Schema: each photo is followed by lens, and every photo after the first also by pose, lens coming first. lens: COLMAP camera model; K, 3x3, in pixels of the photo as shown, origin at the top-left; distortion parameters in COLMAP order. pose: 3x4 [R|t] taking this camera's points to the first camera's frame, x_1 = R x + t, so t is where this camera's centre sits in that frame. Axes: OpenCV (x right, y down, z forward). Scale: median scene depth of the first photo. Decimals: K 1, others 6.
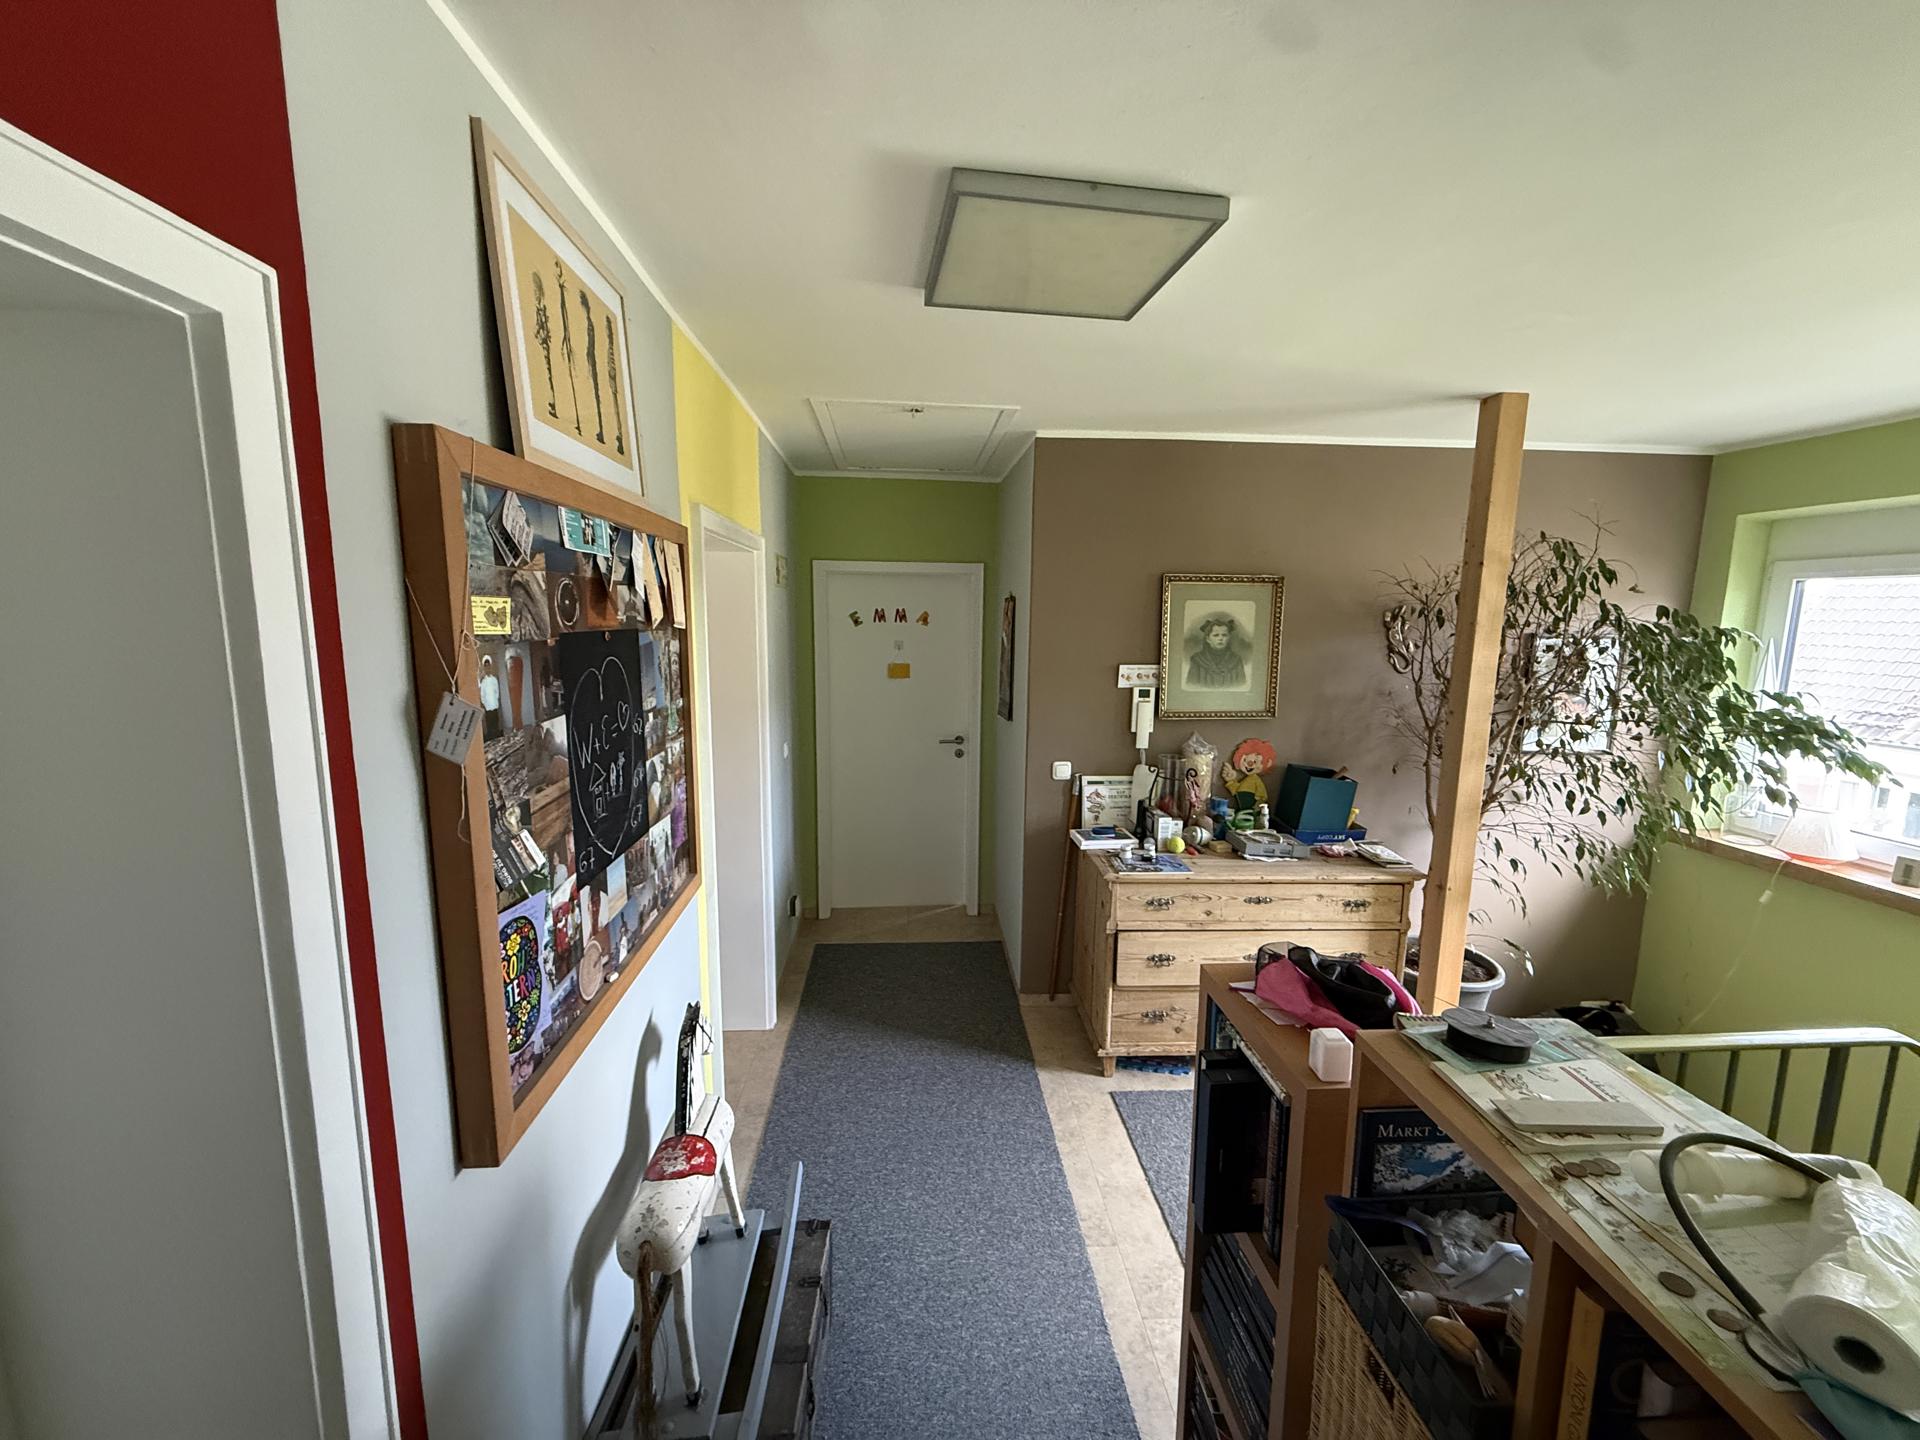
lens RADIAL K [[761.5, 0, 962.7], [0, 761.5, 719.8], [0, 0, 1]] dist [0.000921, 0.000050]
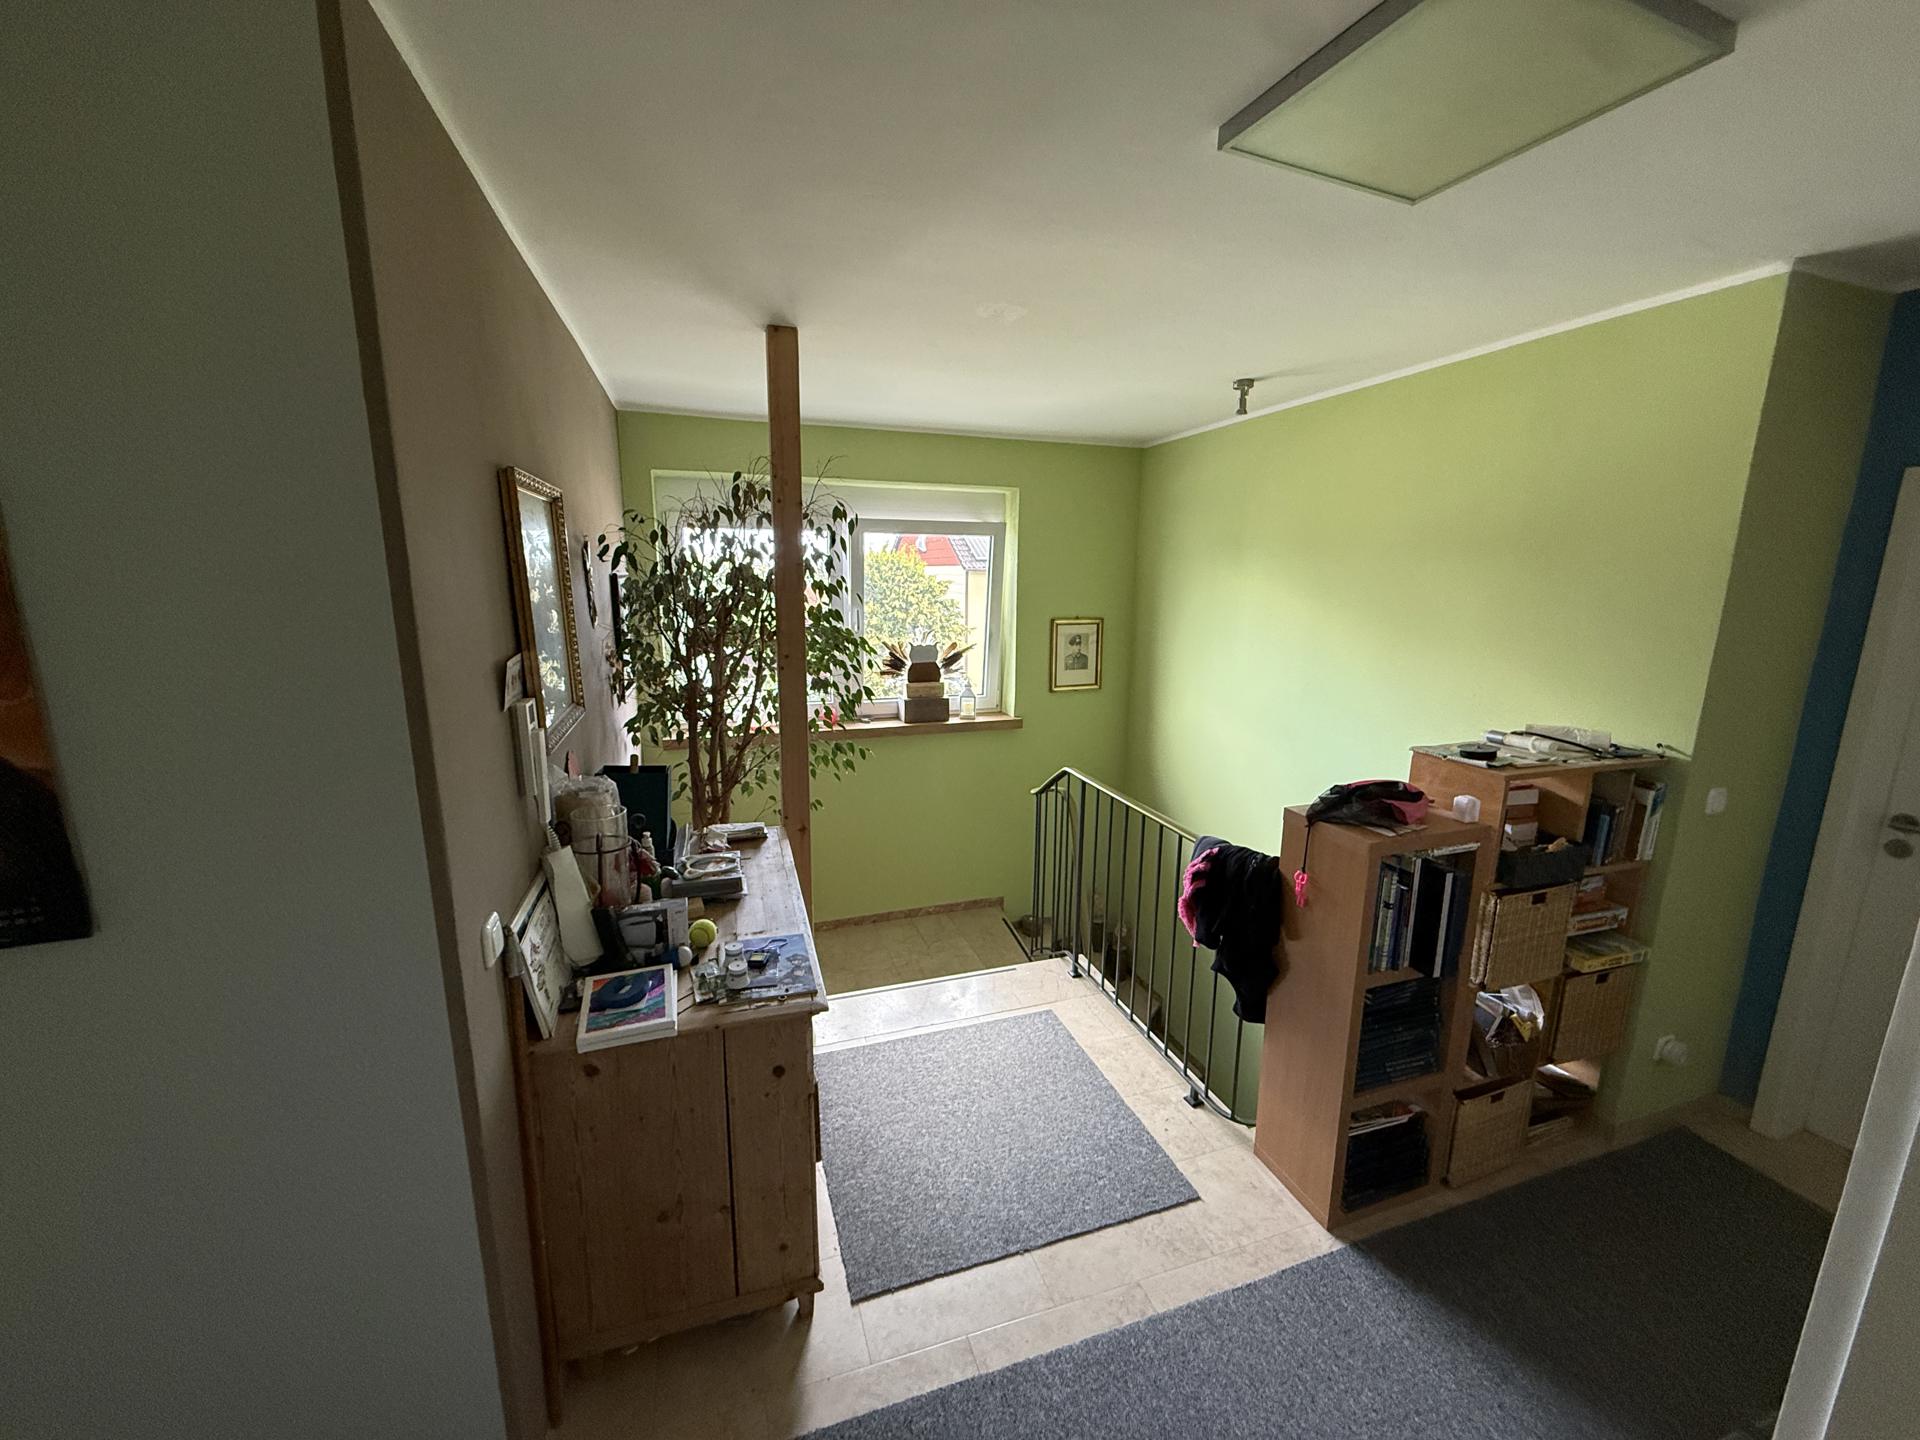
lens RADIAL K [[761.5, 0, 964.2], [0, 761.5, 716.3], [0, 0, 1]] dist [0.000921, 0.000050]
pose [[-0.253357, -0.203079, 0.945817, -0.360033], [0.126786, 0.962312, 0.240583, -0.140959], [-0.959029, 0.180870, -0.218061, 1.023493]]
